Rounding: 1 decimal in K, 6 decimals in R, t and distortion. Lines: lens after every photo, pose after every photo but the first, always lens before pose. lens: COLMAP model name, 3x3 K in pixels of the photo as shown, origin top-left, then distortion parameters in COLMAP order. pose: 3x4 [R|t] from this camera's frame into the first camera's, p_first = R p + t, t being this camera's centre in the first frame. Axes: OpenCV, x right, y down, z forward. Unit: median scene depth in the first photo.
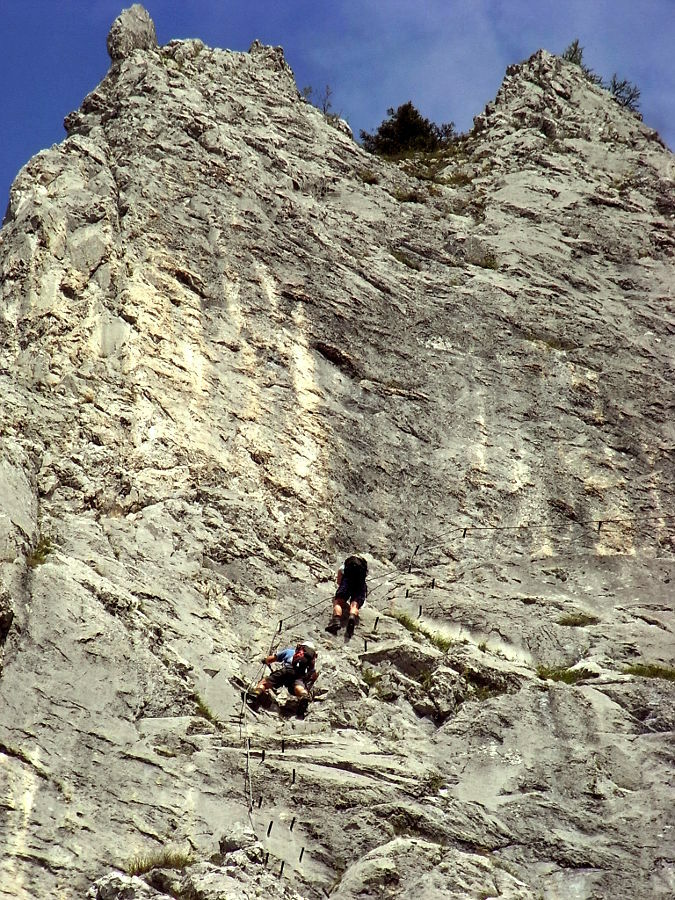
lens RADIAL K [[5243.6, 0, 337.5], [0, 5243.6, 450.0], [0, 0, 1]] dist [1.449554, -21.435060]
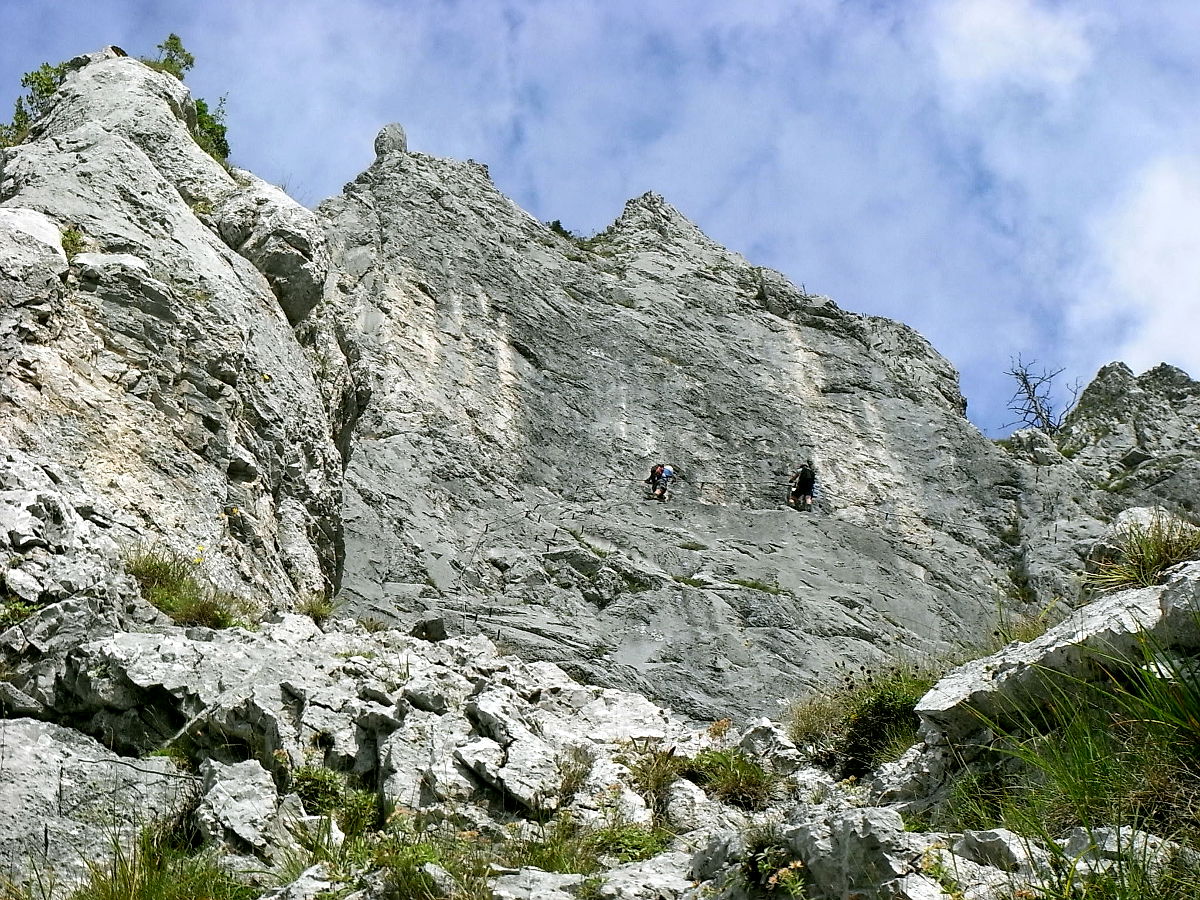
lens RADIAL K [[2848.3, 0, 600.0], [0, 2848.3, 450.0], [0, 0, 1]] dist [0.280513, -0.346523]
pose [[0.994481, 0.087654, 0.057657, -0.023535], [-0.086634, 0.996040, -0.019955, 0.023149], [-0.059178, 0.014850, 0.998137, 0.237221]]
